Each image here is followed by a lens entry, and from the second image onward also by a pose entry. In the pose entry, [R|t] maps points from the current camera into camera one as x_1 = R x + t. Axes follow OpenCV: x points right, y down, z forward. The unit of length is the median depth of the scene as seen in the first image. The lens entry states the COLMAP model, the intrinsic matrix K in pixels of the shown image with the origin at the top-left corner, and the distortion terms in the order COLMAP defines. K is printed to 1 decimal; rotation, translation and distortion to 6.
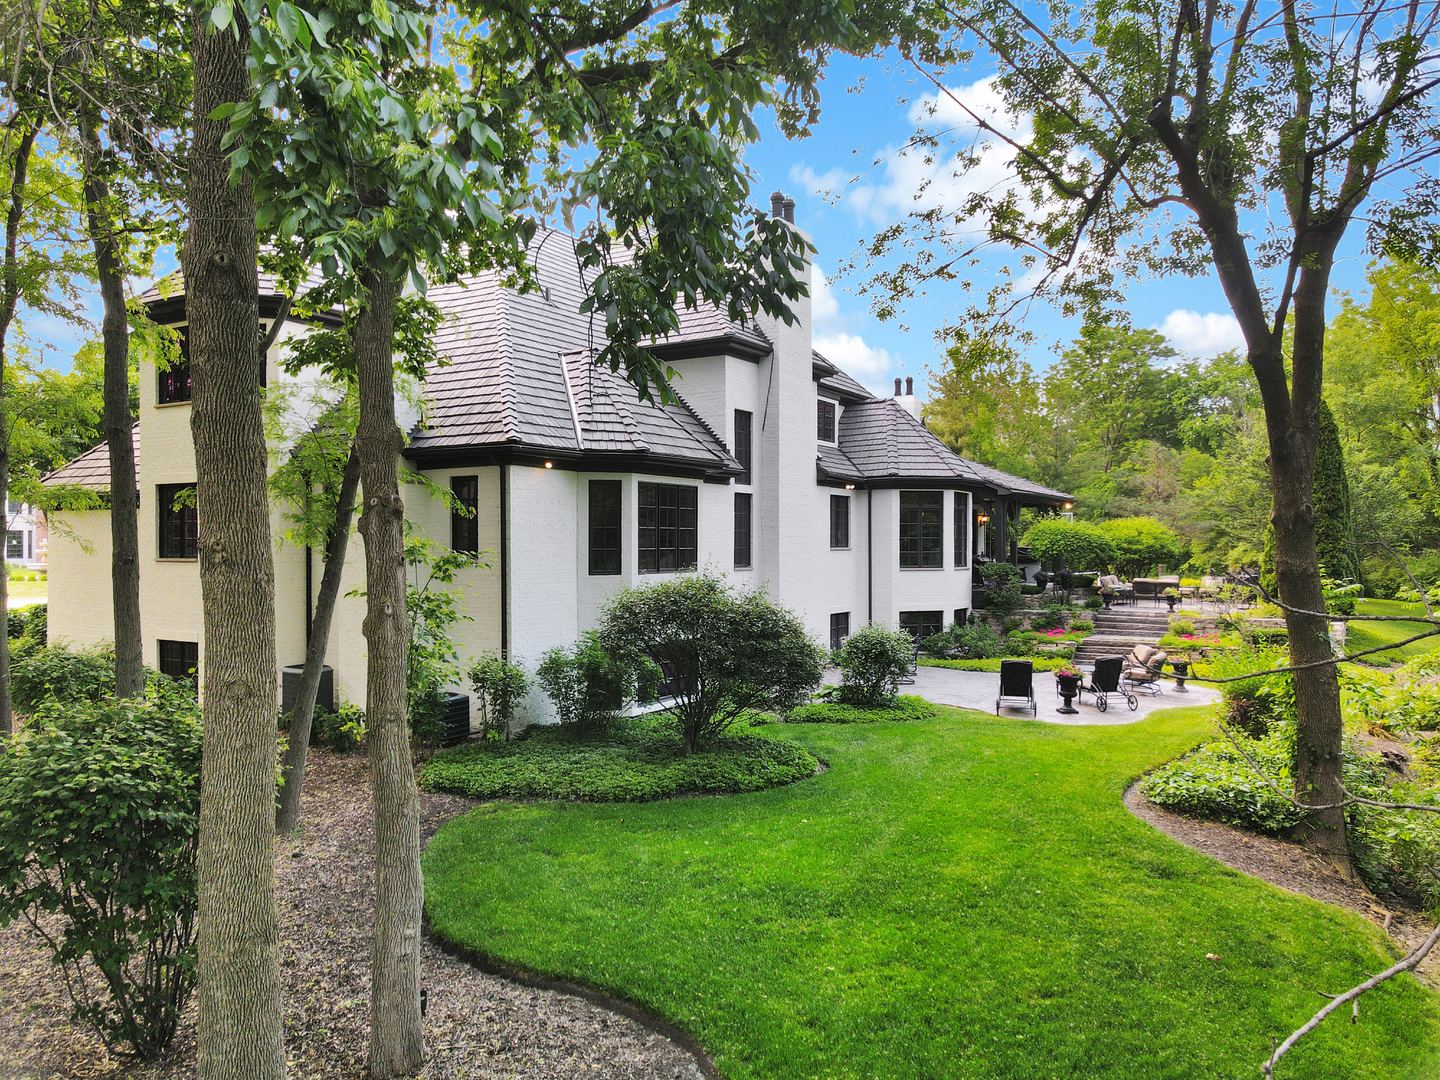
lens RADIAL K [[1041.8, 0, 735.5], [0, 1041.8, 561.8], [0, 0, 1]] dist [0.025330, -0.007620]
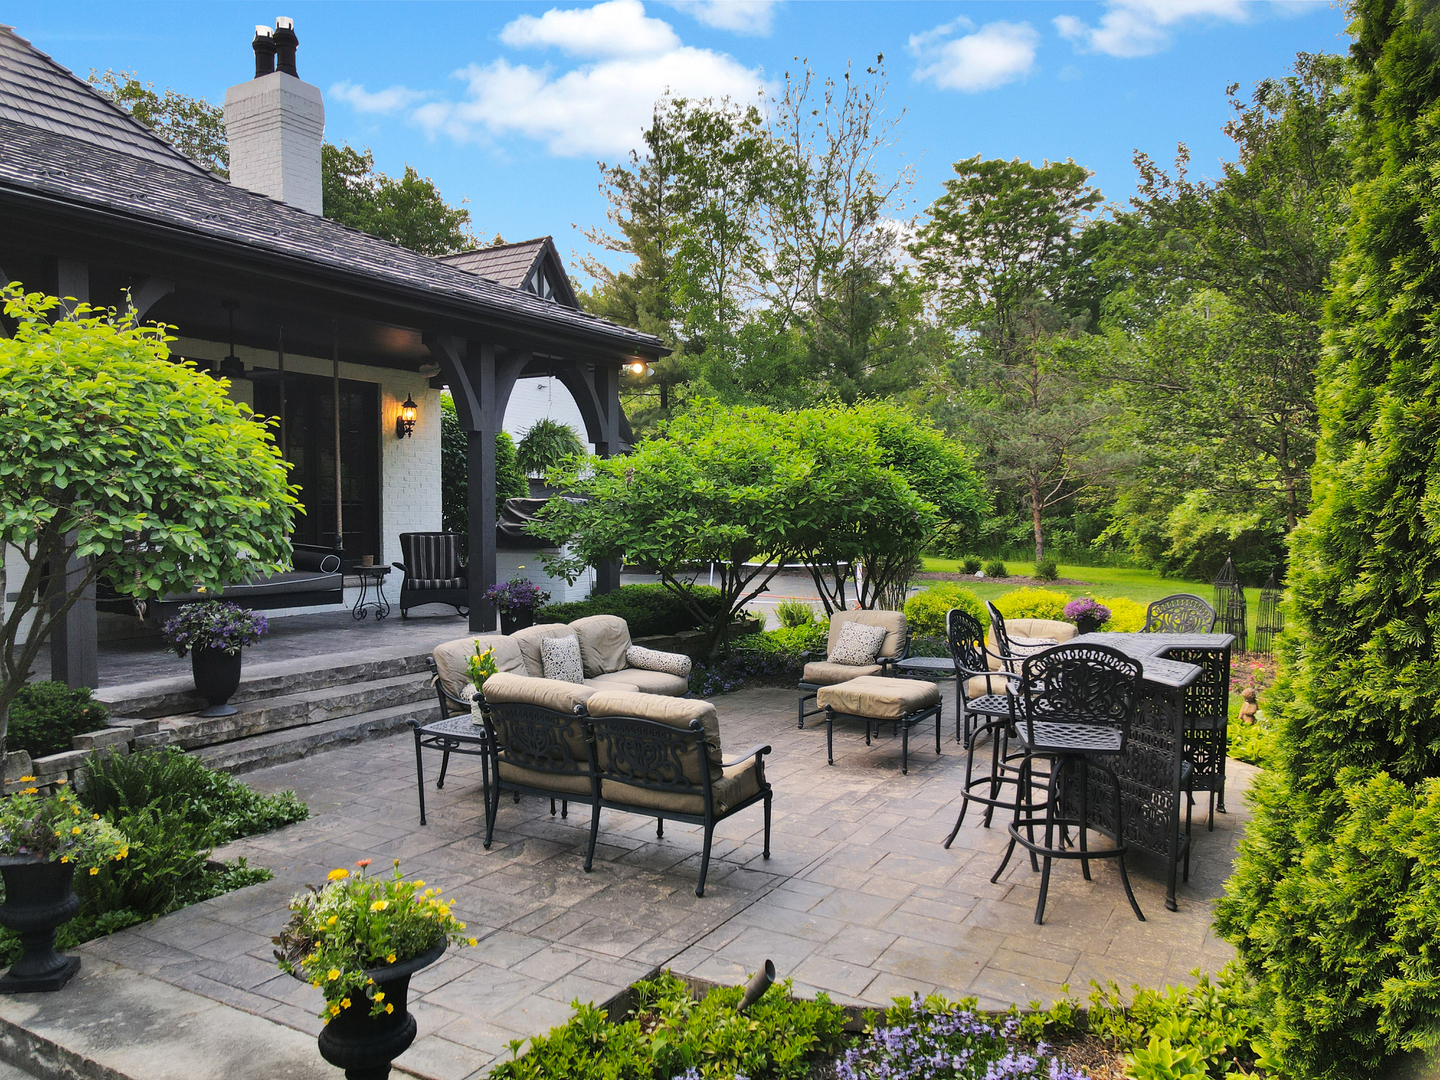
lens RADIAL K [[1041.8, 0, 722.4], [0, 1041.8, 540.8], [0, 0, 1]] dist [0.025330, -0.007620]
pose [[0.999864, -0.002034, 0.016363, 0.427263], [0.001761, 0.999860, 0.016662, -0.007638], [-0.016394, -0.016631, 0.999727, 0.861902]]
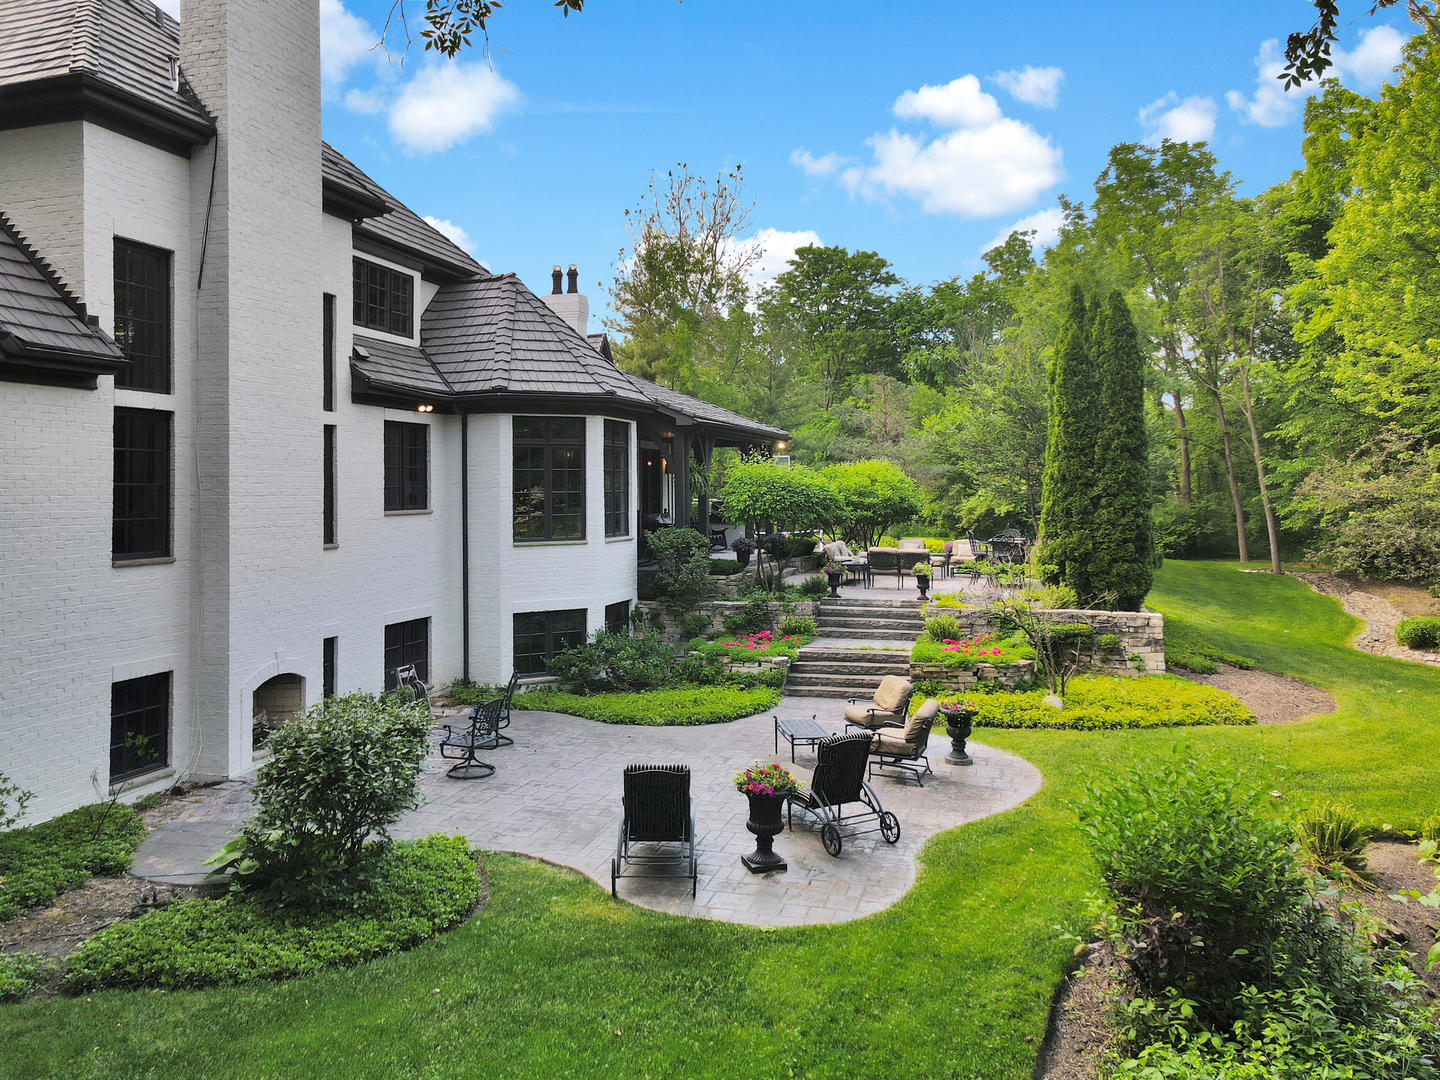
lens RADIAL K [[1041.8, 0, 726.1], [0, 1041.8, 490.6], [0, 0, 1]] dist [0.025330, -0.007620]
pose [[0.970257, -0.009248, 0.241900, 0.125609], [0.013244, 0.999801, -0.014900, -0.012974], [-0.241714, 0.017661, 0.970187, 0.361672]]
